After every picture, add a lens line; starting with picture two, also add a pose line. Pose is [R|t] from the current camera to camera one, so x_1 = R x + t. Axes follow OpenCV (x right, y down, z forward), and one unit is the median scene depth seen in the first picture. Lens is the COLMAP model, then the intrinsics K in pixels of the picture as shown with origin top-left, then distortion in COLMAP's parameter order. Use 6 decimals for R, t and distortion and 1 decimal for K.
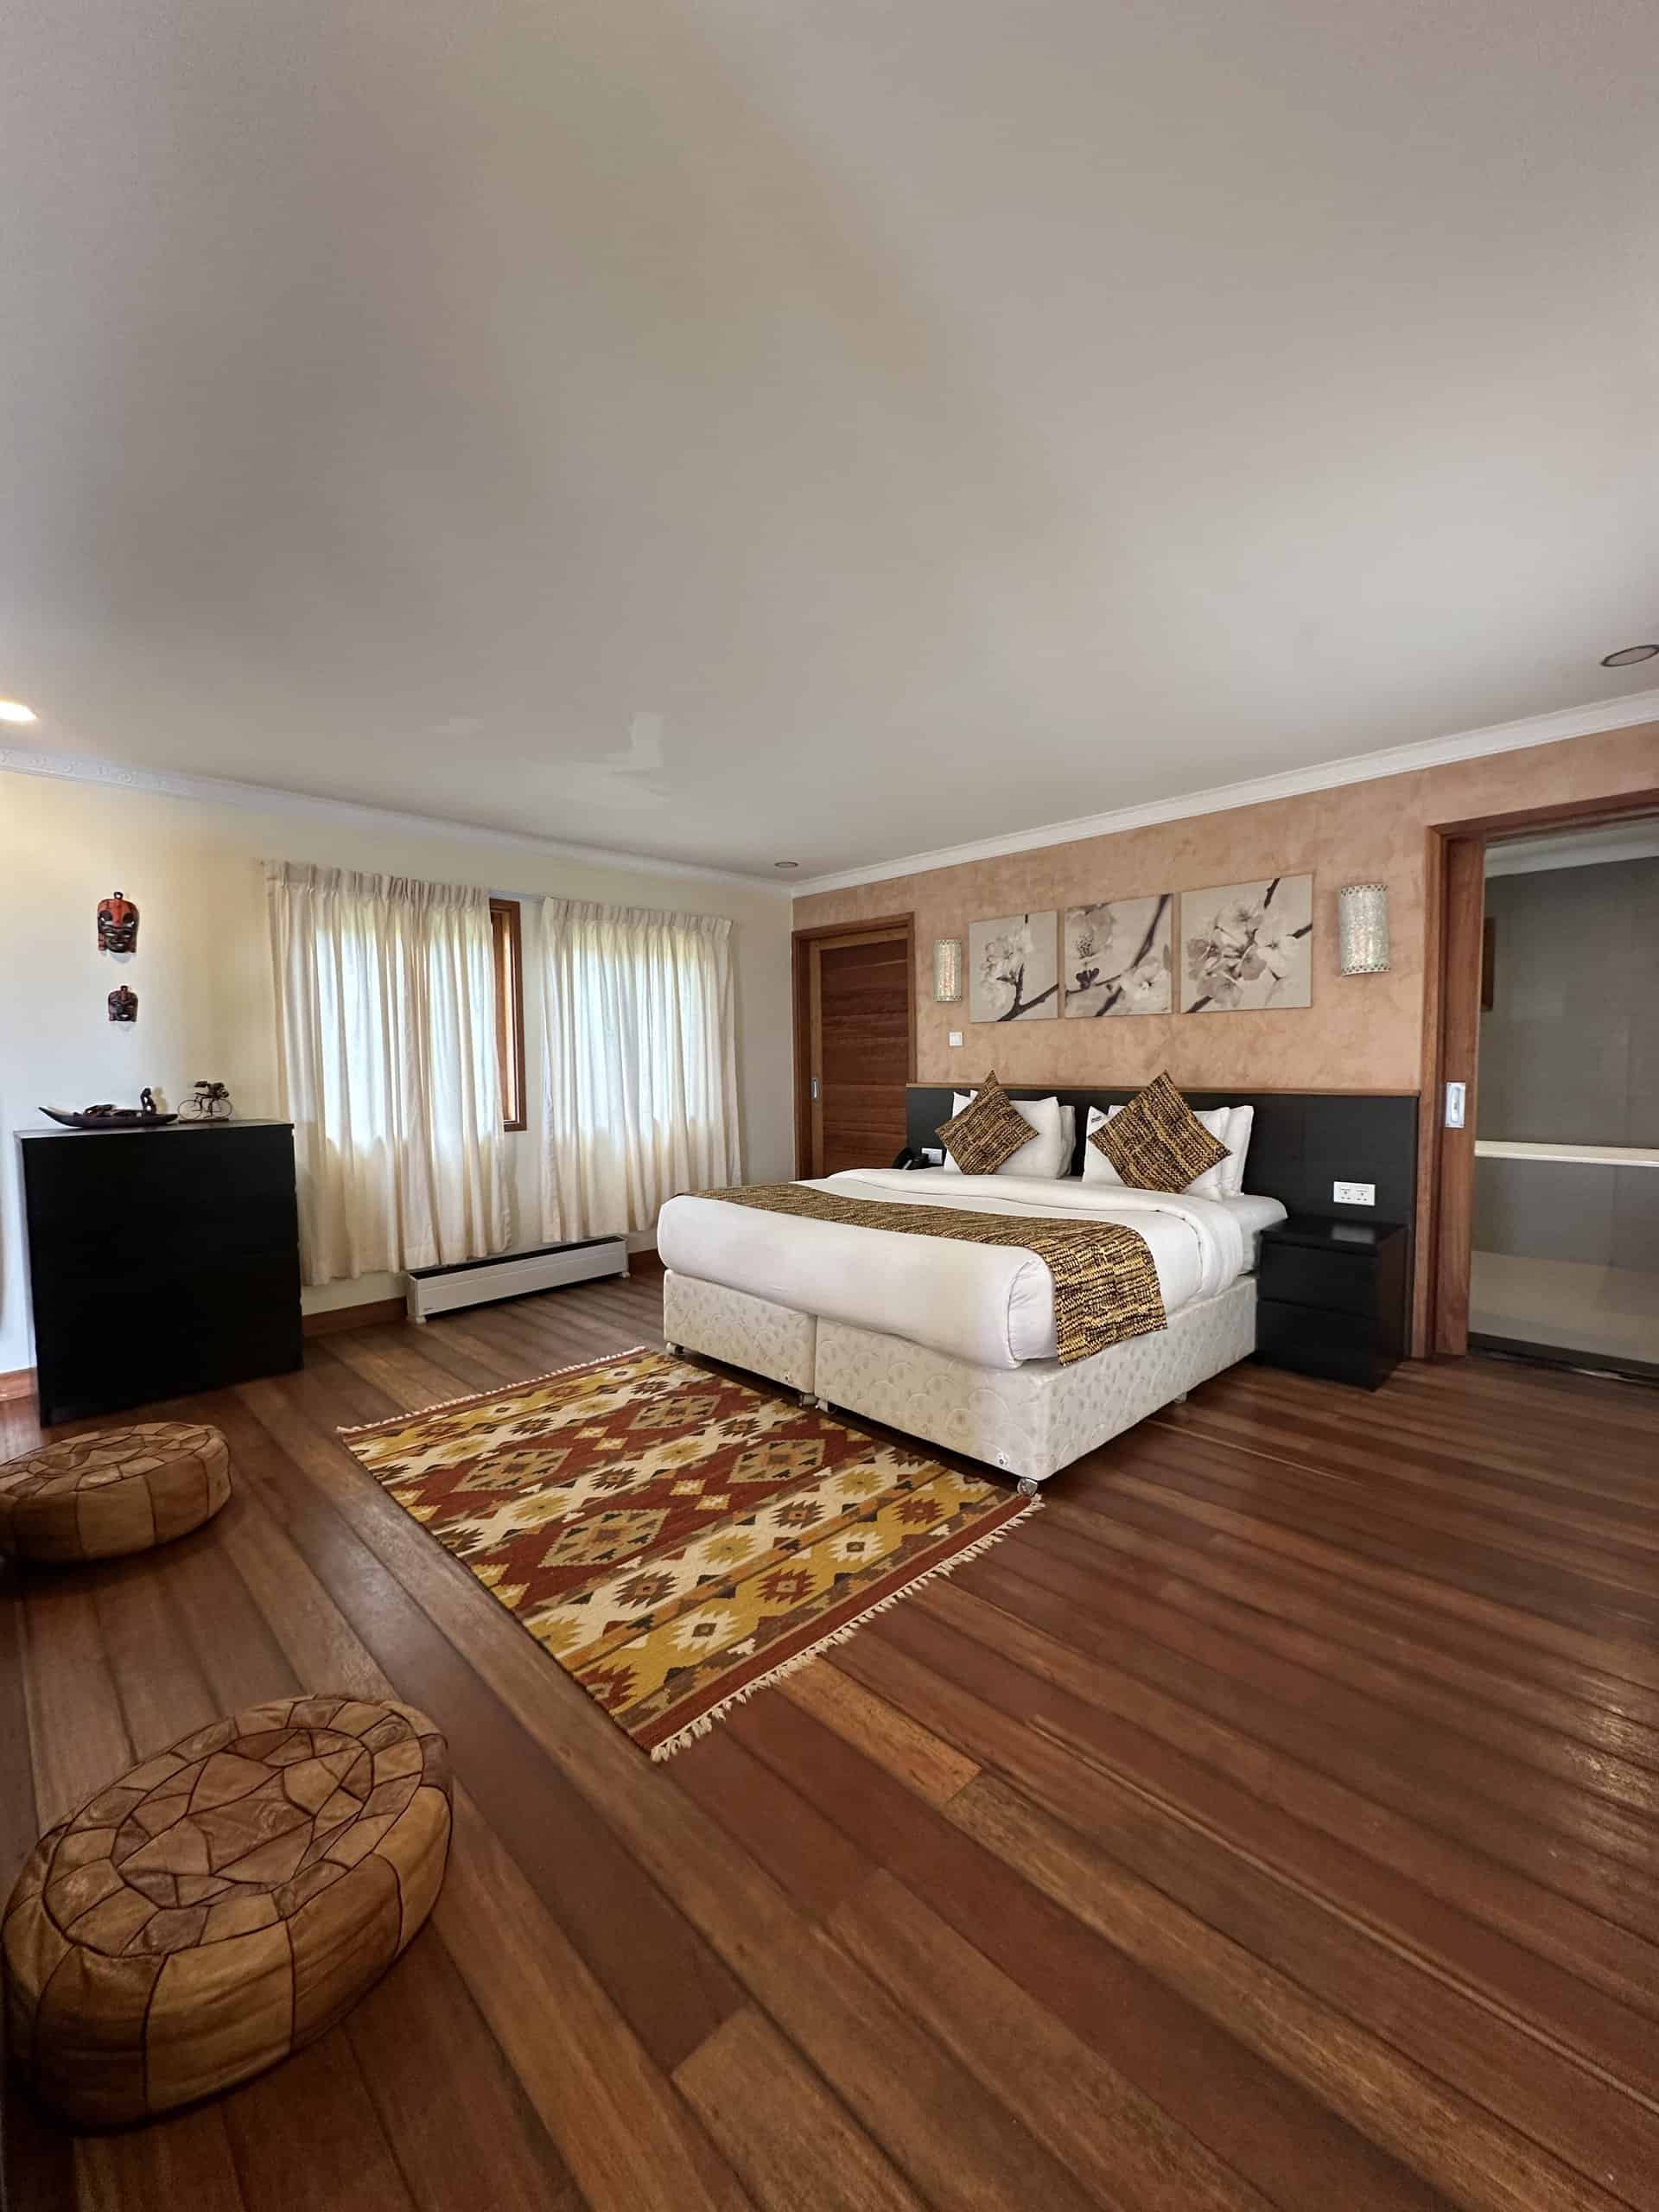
lens RADIAL K [[880.2, 0, 832.7], [0, 880.2, 1112.2], [0, 0, 1]] dist [0.002977, 0.000837]
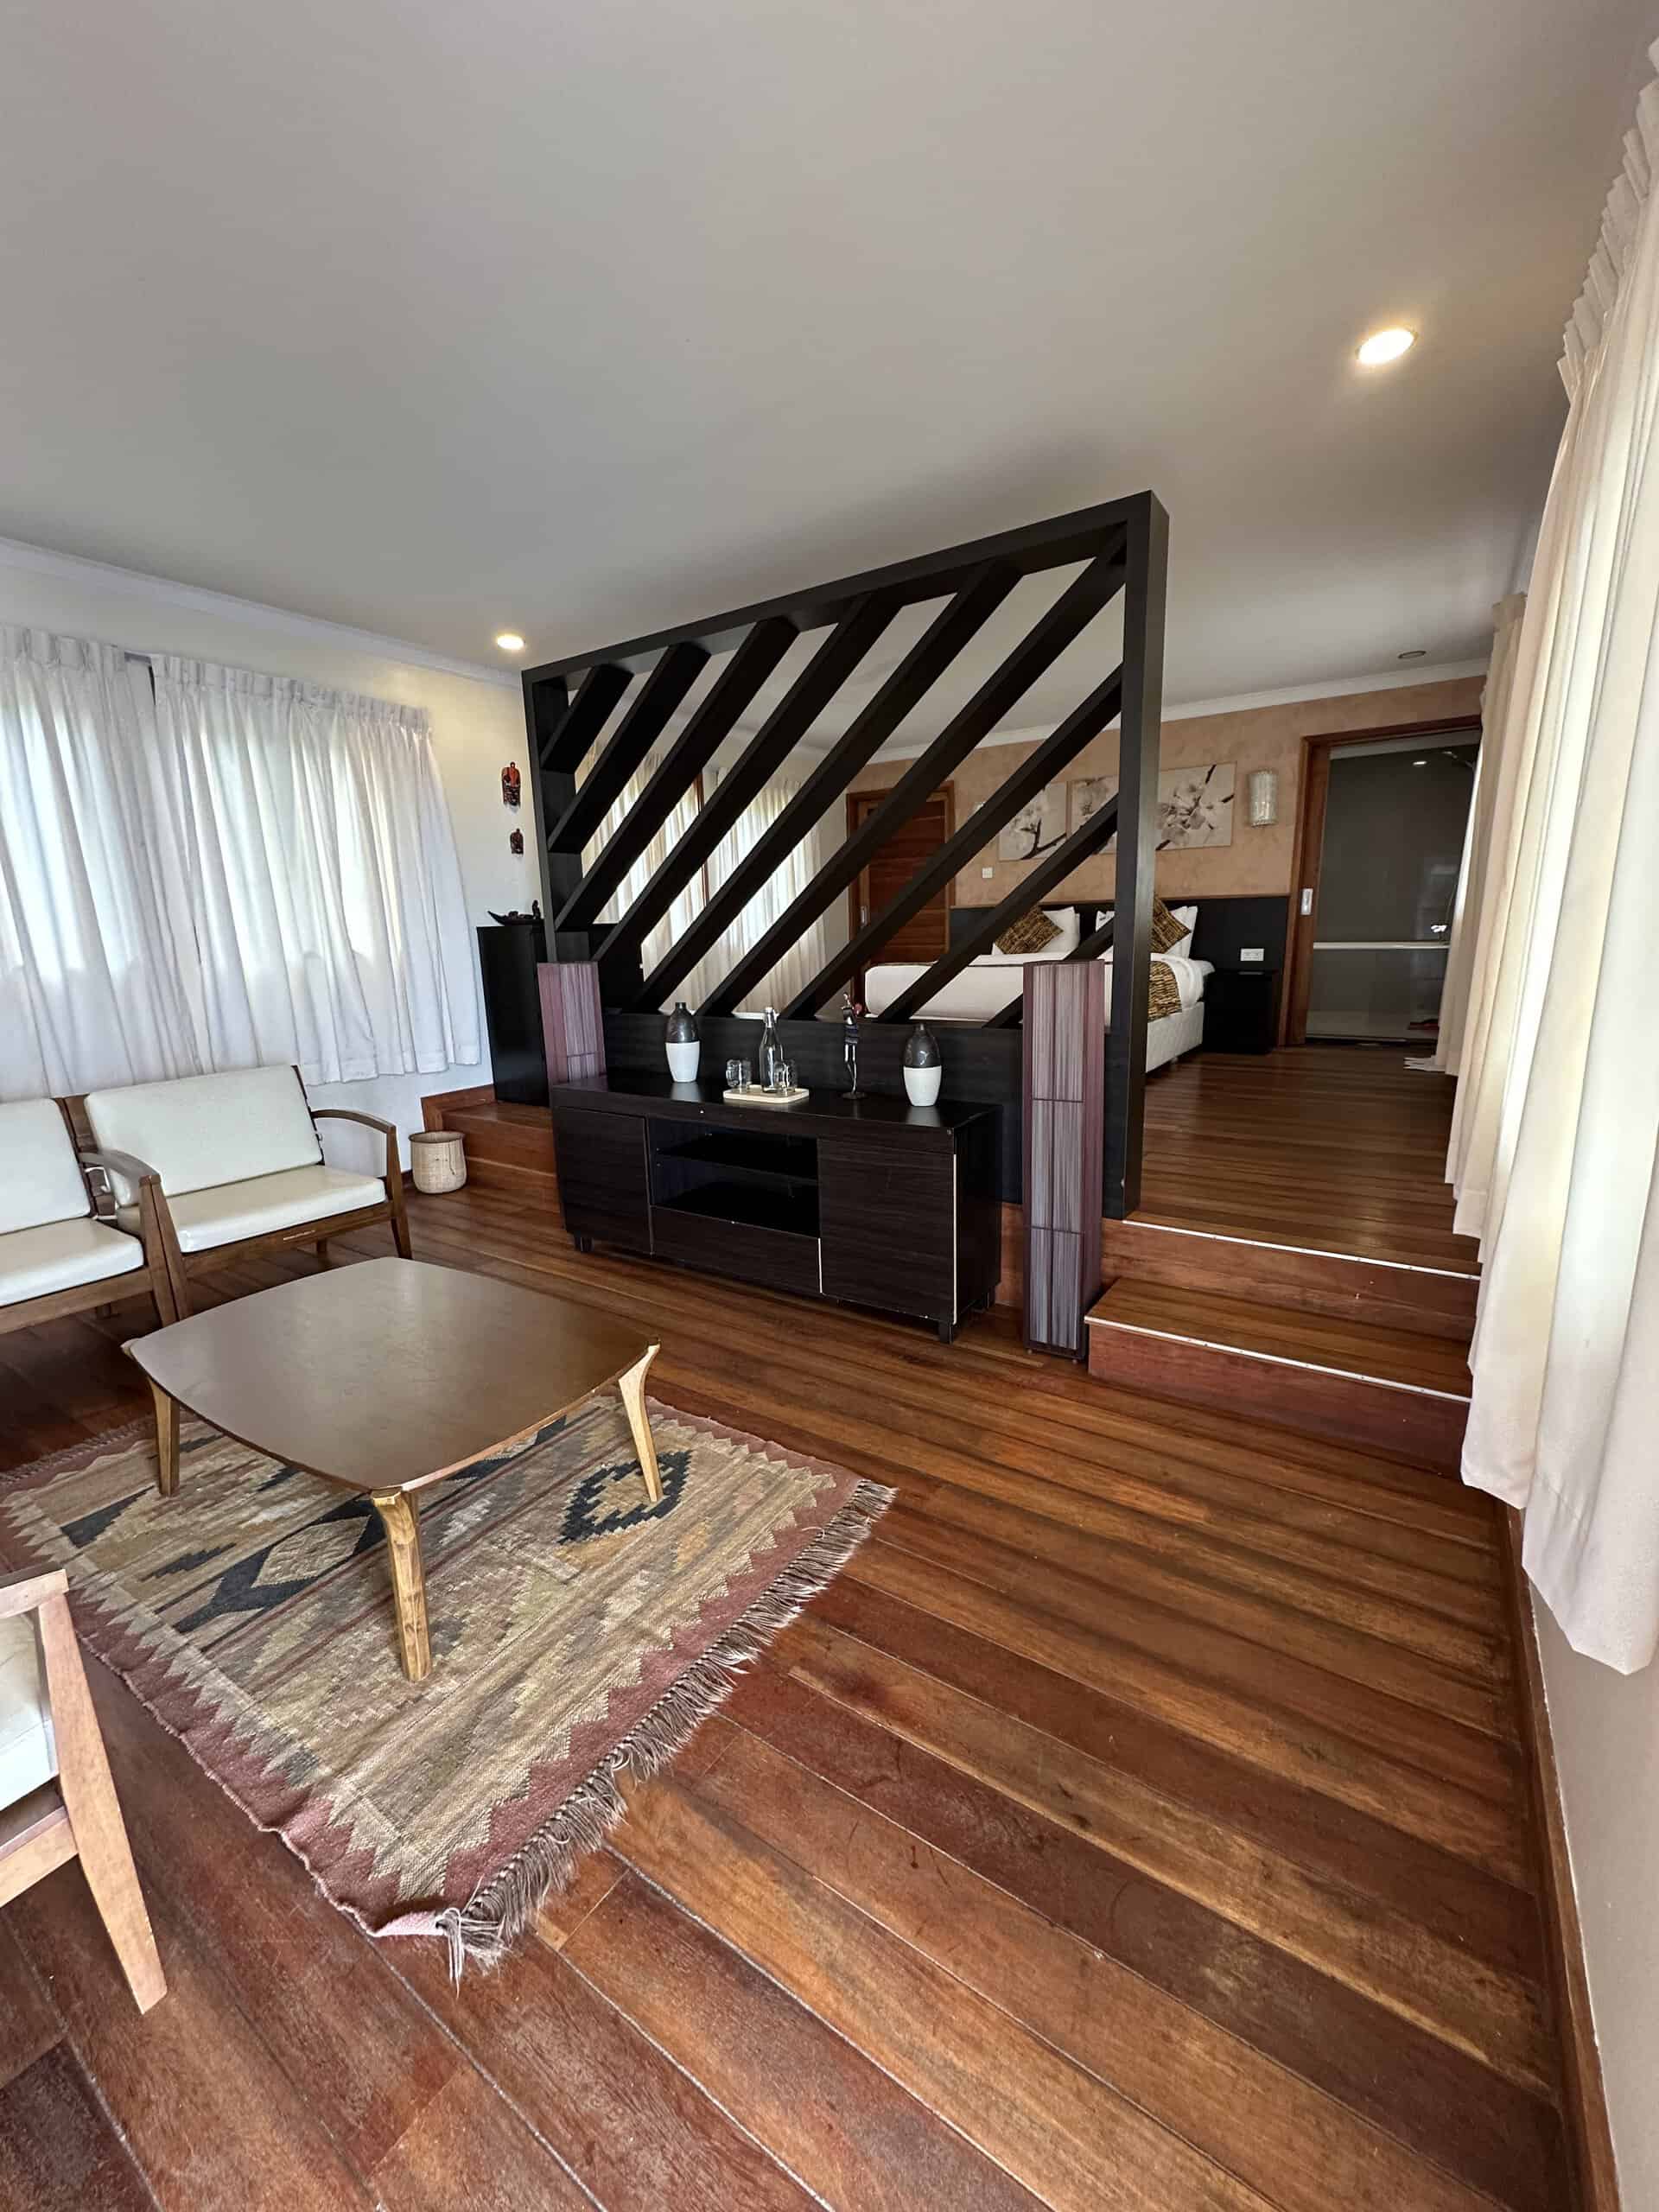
lens RADIAL K [[880.2, 0, 828.1], [0, 880.2, 1111.9], [0, 0, 1]] dist [0.002977, 0.000837]
pose [[0.980678, -0.055593, 0.187564, -0.566124], [0.027600, 0.988501, 0.148676, 0.114003], [-0.193672, -0.140626, 0.970935, -0.567362]]
